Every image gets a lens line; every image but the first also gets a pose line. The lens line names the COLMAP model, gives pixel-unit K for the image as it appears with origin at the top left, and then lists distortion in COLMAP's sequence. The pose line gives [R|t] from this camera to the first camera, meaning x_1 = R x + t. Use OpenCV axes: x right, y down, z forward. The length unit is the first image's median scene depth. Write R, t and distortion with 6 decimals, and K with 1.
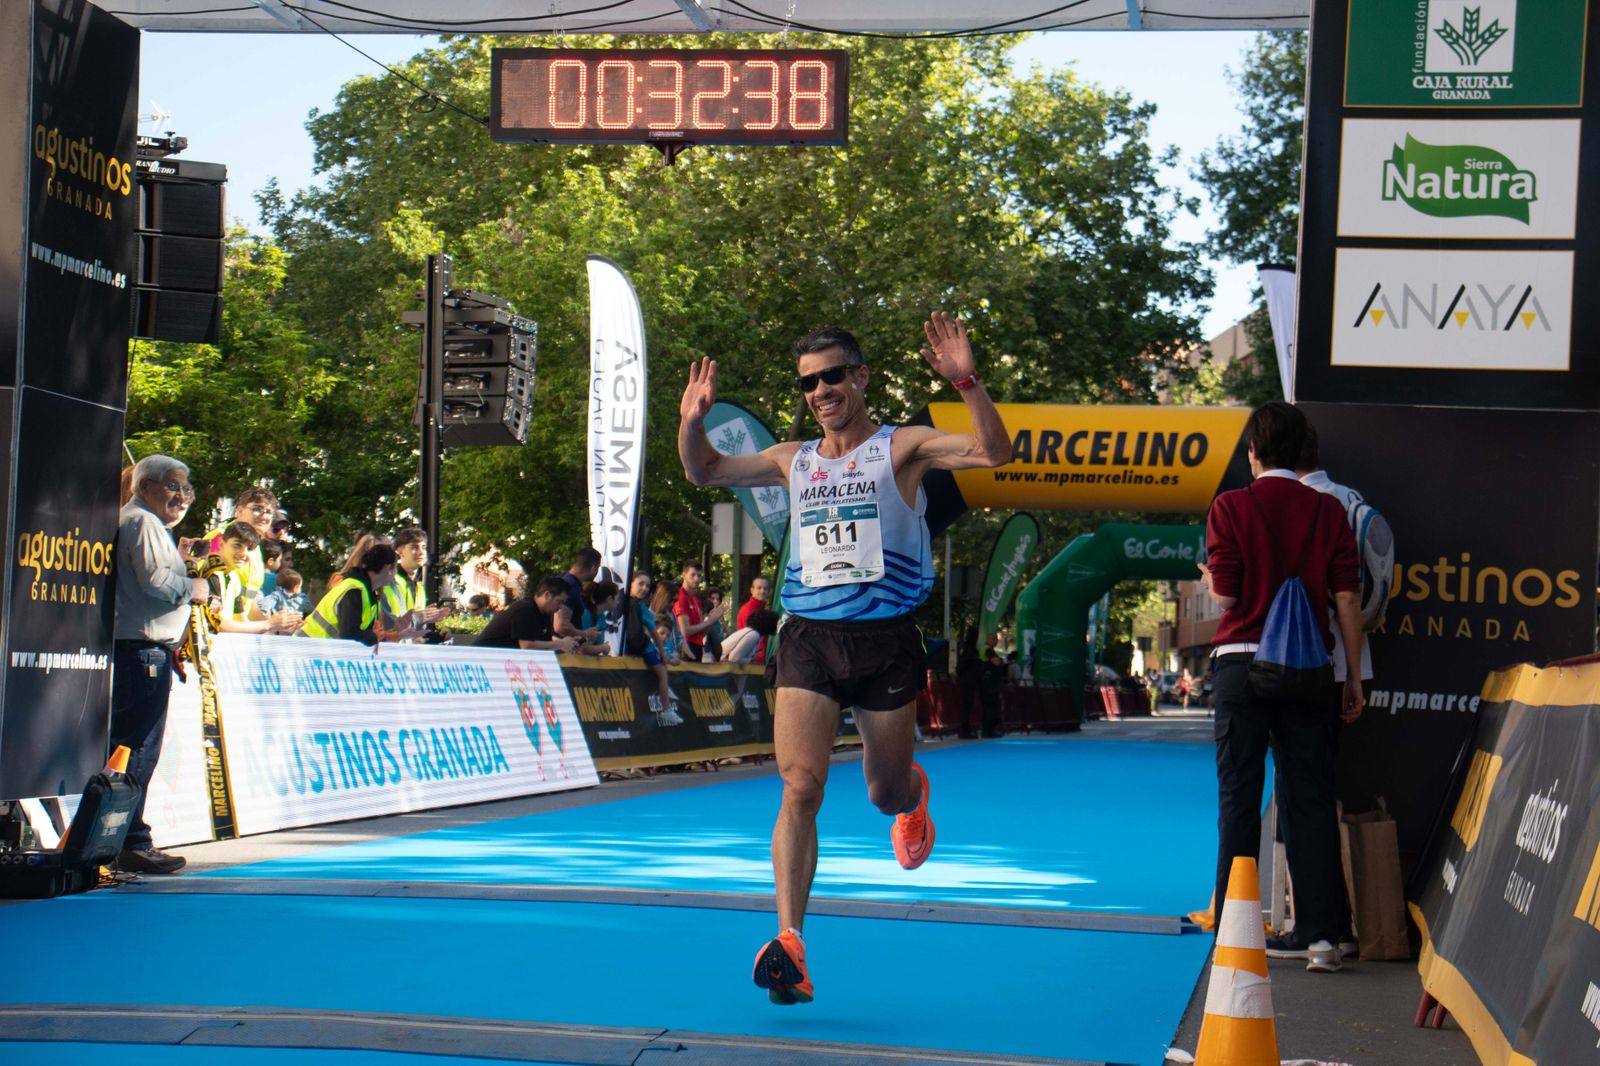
lens RADIAL K [[3053.4, 0, 811.7], [0, 3053.4, 519.0], [0, 0, 1]] dist [0.265112, 0.000000]
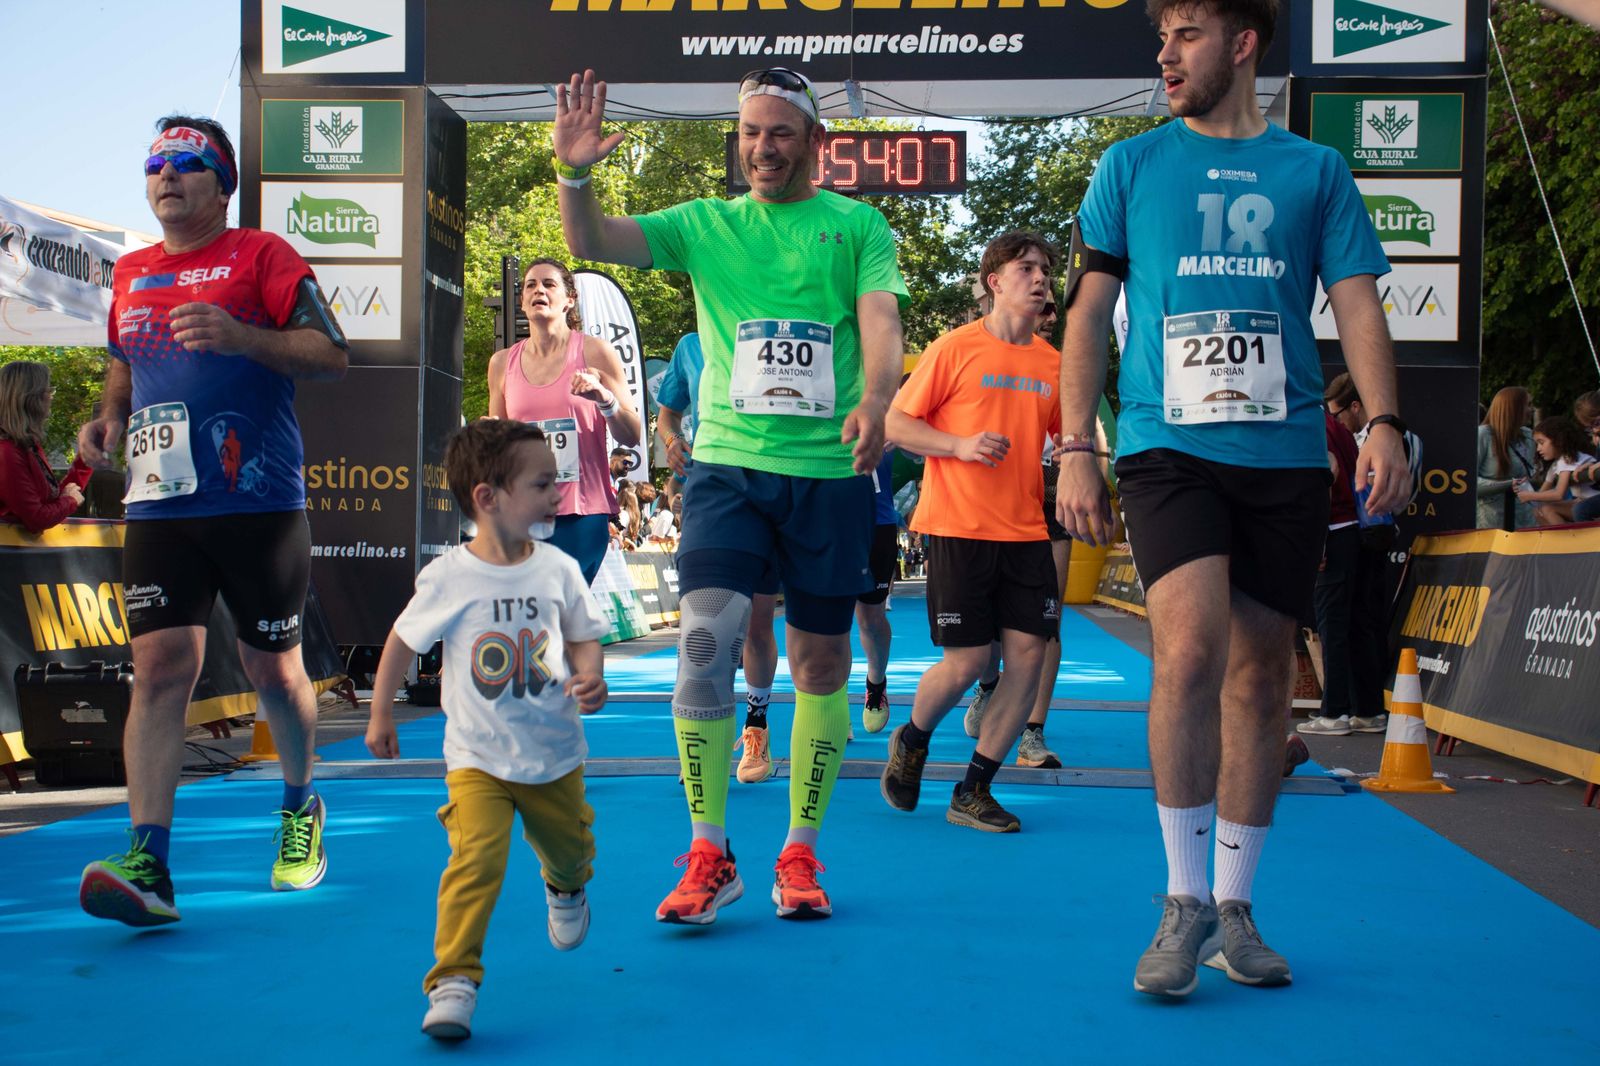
lens RADIAL K [[2286.6, 0, 811.0], [0, 2286.6, 522.6], [0, 0, 1]] dist [0.081420, 0.000000]
pose [[0.996467, -0.021618, 0.081159, -0.171800], [0.018369, 0.999008, 0.040570, -0.009495], [-0.081956, -0.038936, 0.995875, -0.123766]]
